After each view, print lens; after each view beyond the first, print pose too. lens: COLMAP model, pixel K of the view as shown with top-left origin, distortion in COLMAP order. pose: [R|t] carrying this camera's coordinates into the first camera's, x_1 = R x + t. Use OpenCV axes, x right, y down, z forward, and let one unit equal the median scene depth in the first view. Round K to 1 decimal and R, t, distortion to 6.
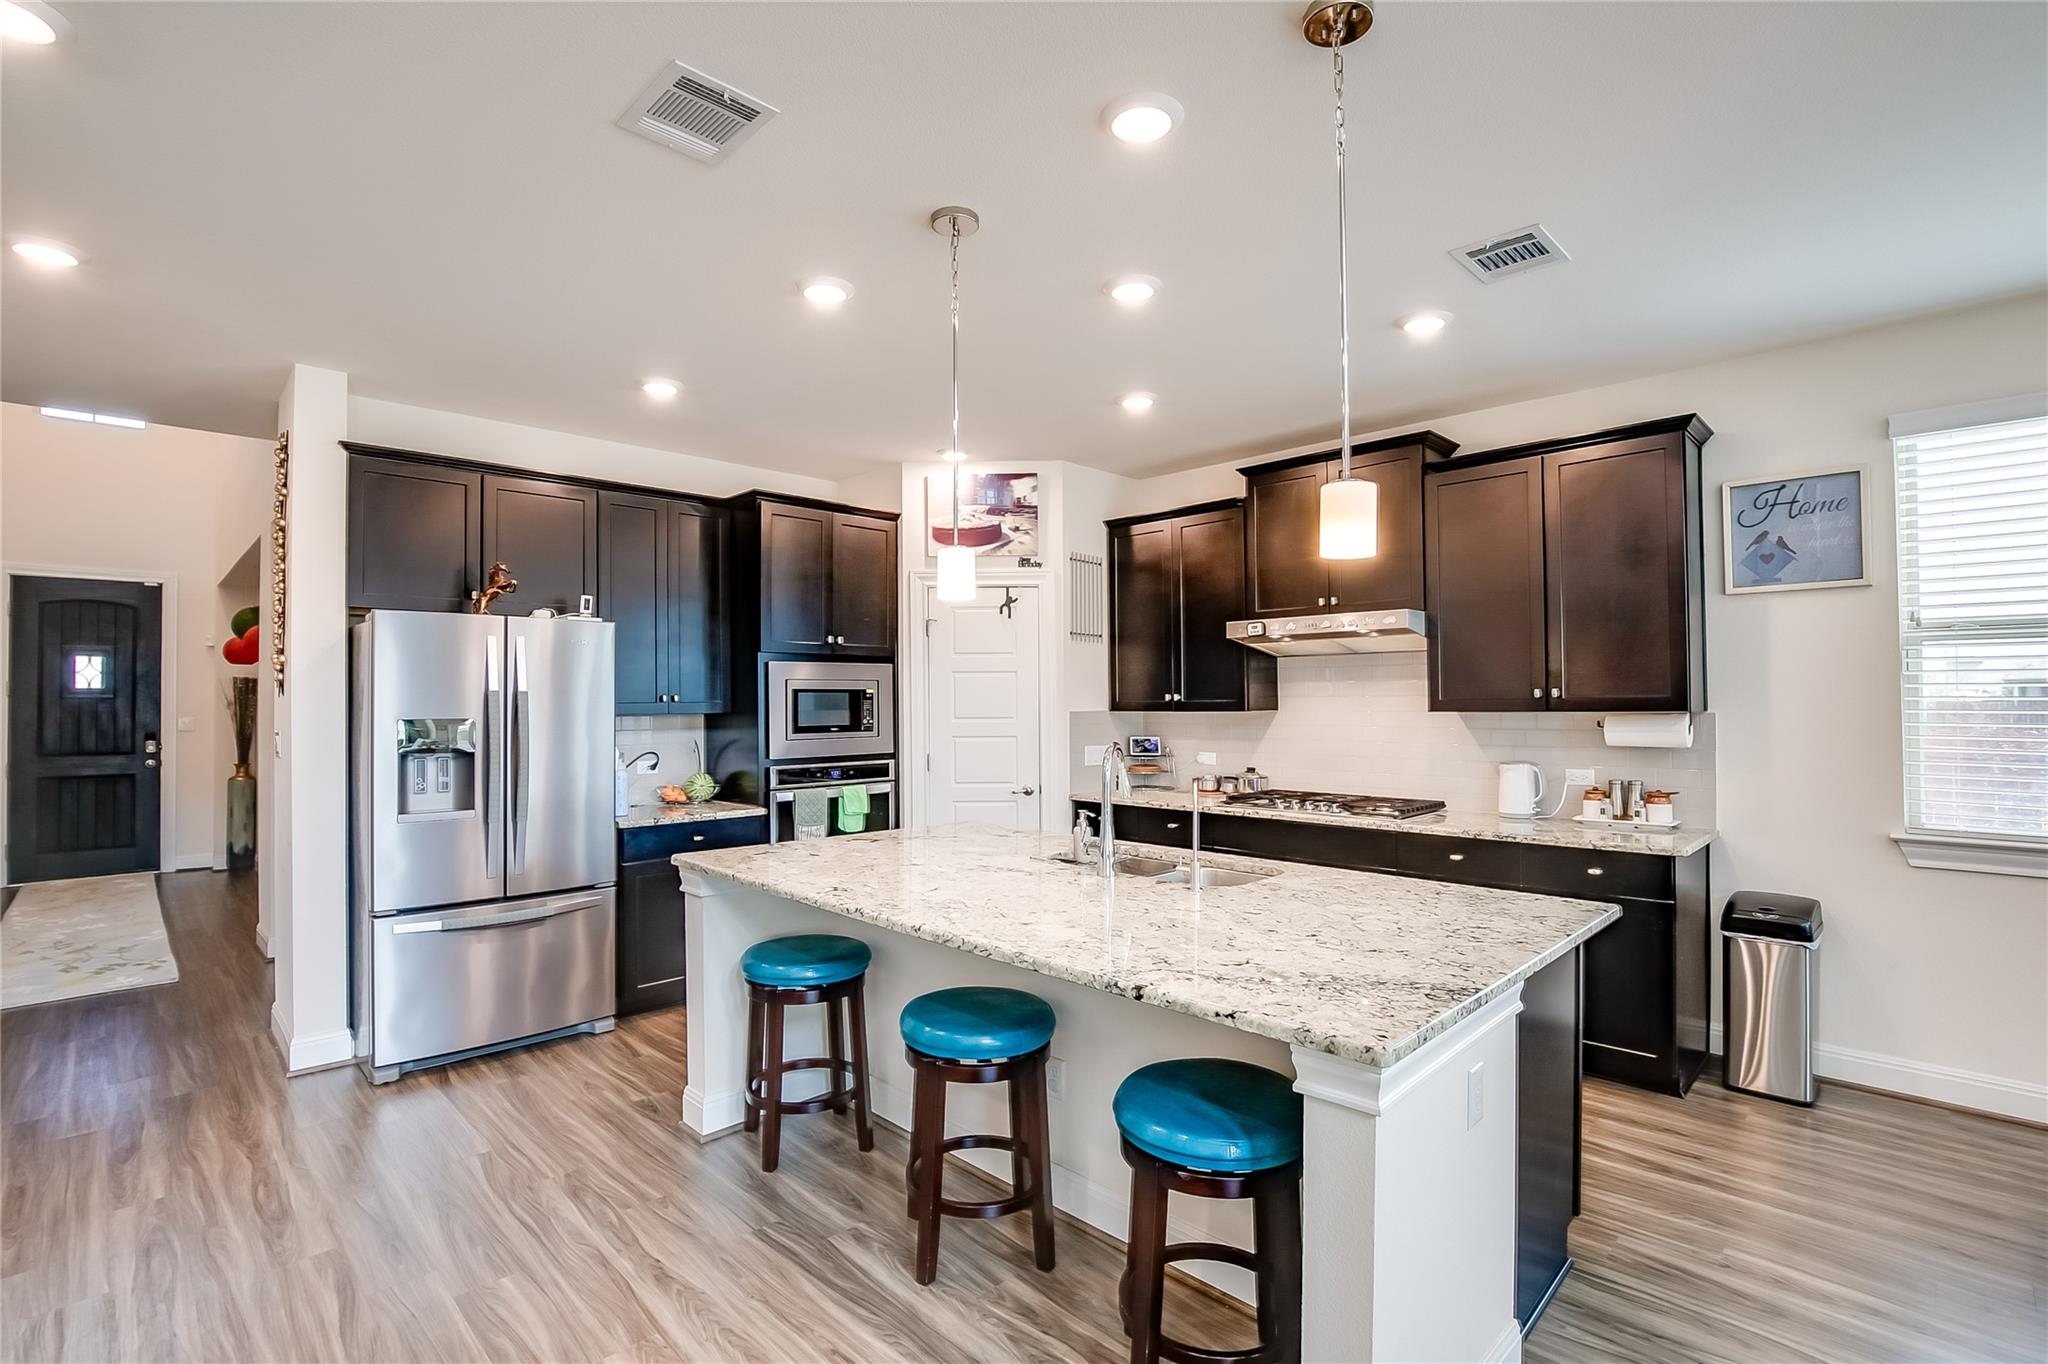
lens RADIAL K [[940.2, 0, 1024.0], [0, 940.2, 682.0], [0, 0, 1]] dist [-0.032412, 0.006686]
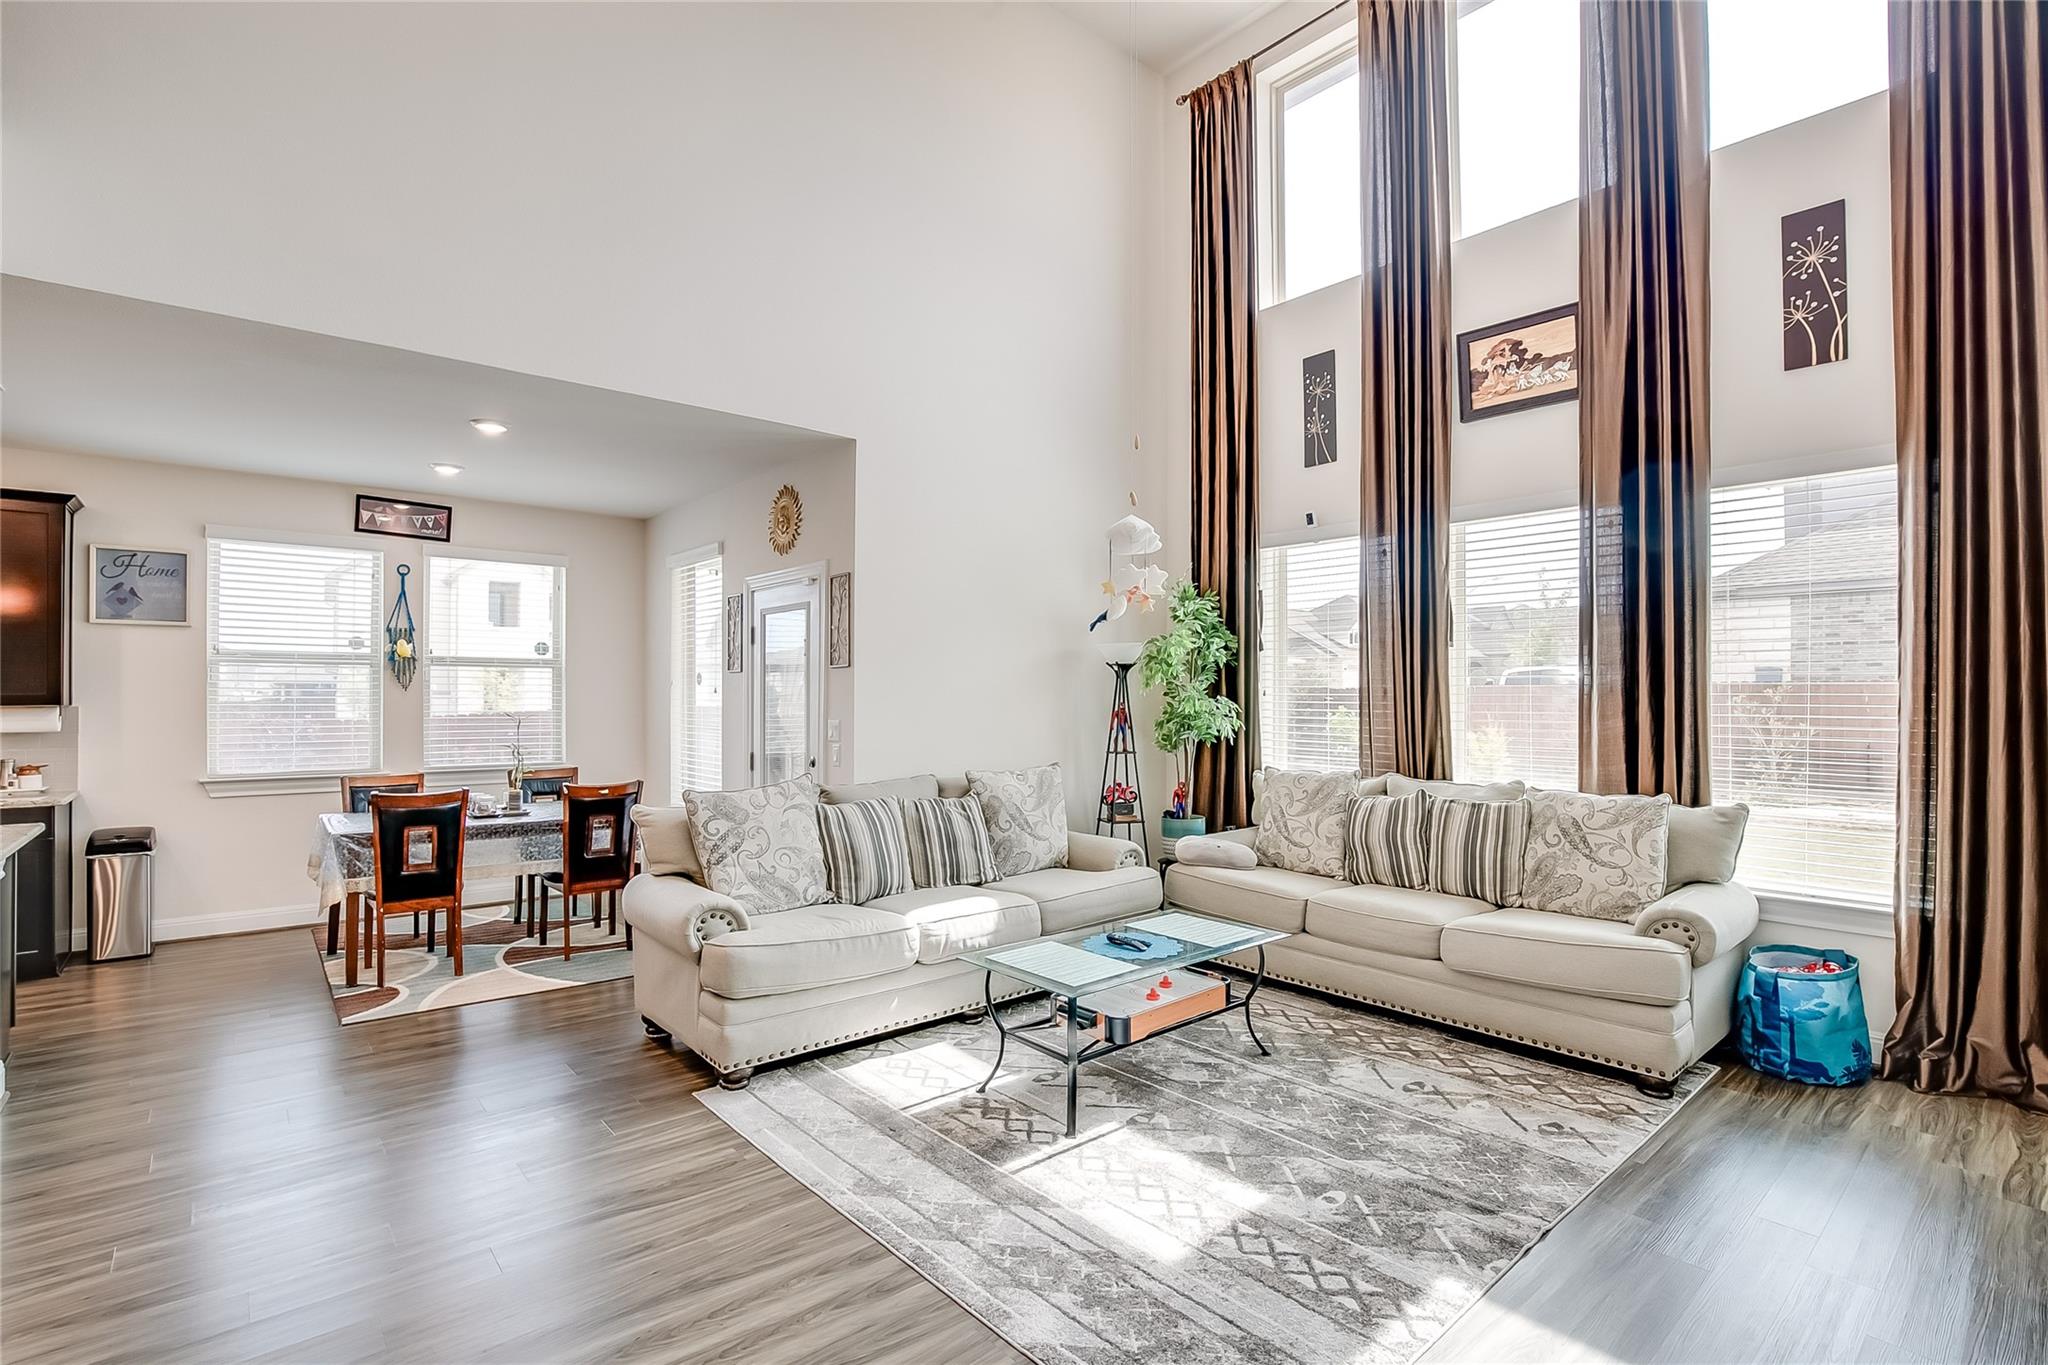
lens RADIAL K [[949.8, 0, 1021.5], [0, 949.8, 688.3], [0, 0, 1]] dist [-0.038528, 0.008578]
pose [[0.082703, 0.013110, 0.996488, -0.410607], [-0.019274, 0.999747, -0.011553, -0.004188], [-0.996388, -0.018251, 0.082935, -0.421486]]
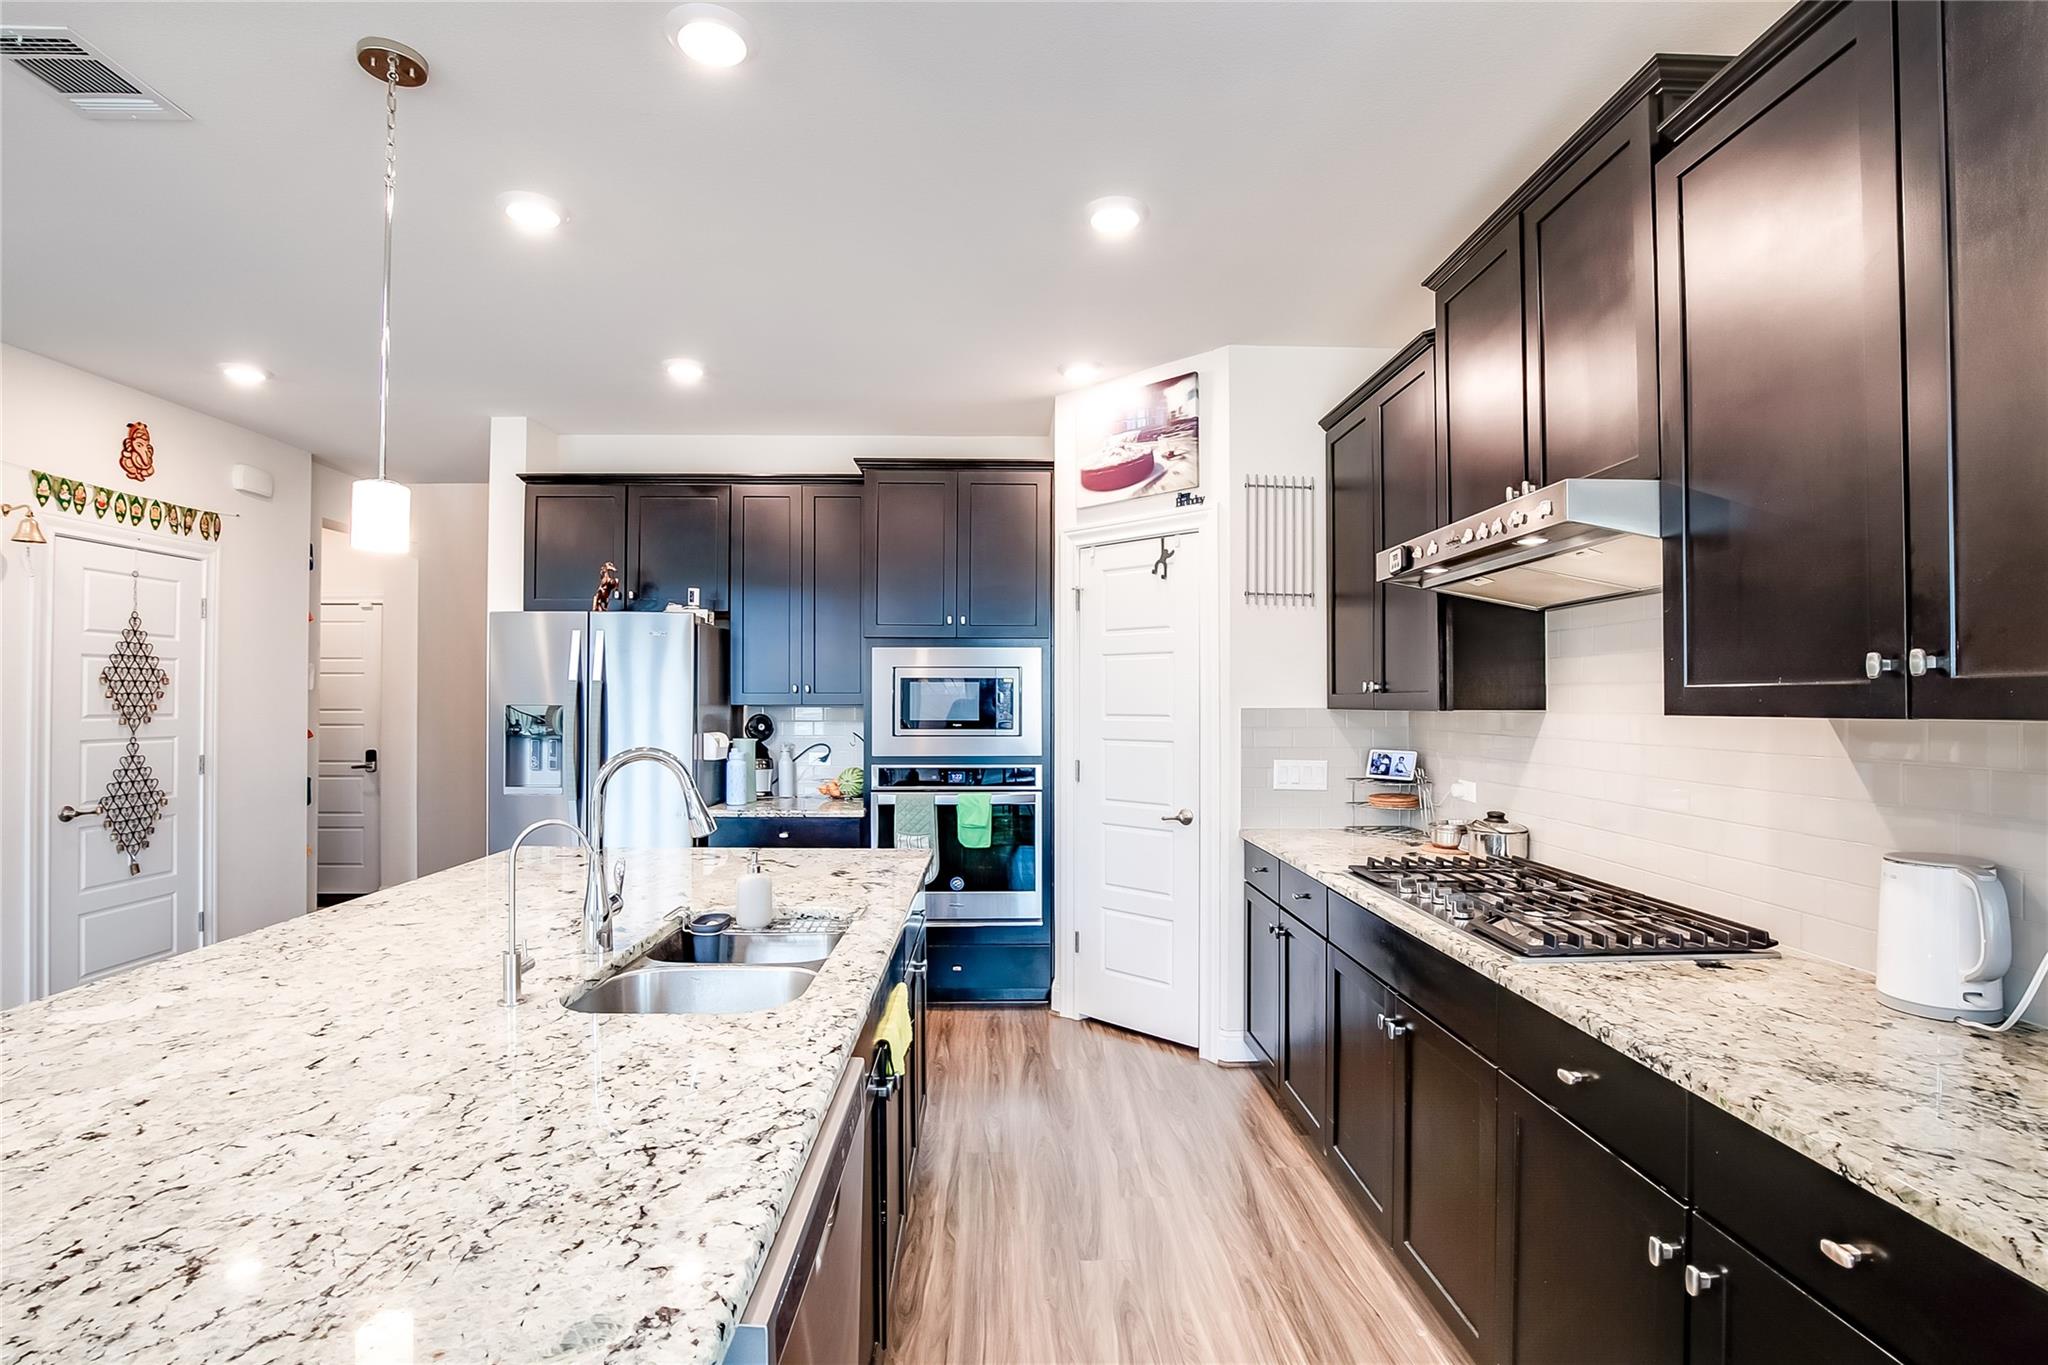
lens RADIAL K [[947.6, 0, 1024.0], [0, 947.6, 682.5], [0, 0, 1]] dist [-0.023993, 0.000095]
pose [[0.730042, -0.006032, -0.683376, 0.453740], [0.008334, 0.999965, 0.000076, 0.012667], [0.683351, -0.005751, 0.730067, 0.435340]]
